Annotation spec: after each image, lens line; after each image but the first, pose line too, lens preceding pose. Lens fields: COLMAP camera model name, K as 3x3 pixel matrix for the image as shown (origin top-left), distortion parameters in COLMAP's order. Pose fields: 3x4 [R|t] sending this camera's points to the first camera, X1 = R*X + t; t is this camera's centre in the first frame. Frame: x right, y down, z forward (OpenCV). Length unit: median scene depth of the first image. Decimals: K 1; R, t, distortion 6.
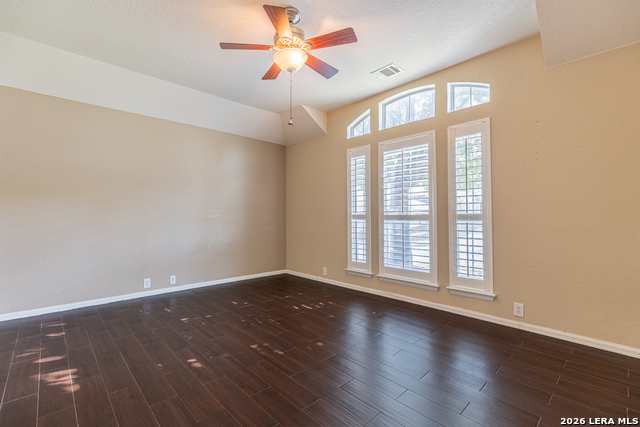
lens RADIAL K [[287.5, 0, 321.9], [0, 287.5, 213.5], [0, 0, 1]] dist [0.010657, -0.002565]
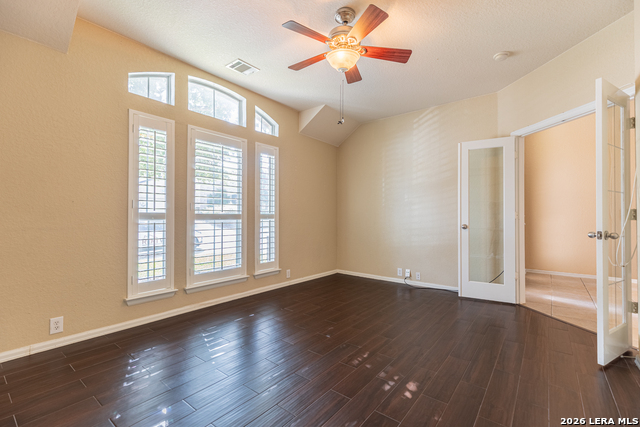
lens RADIAL K [[287.5, 0, 322.2], [0, 287.5, 213.6], [0, 0, 1]] dist [0.010657, -0.002565]
pose [[-0.136074, 0.014476, 0.990593, -0.683420], [-0.008588, 0.999838, -0.015790, 0.015412], [-0.990661, -0.010656, -0.135928, 0.760175]]
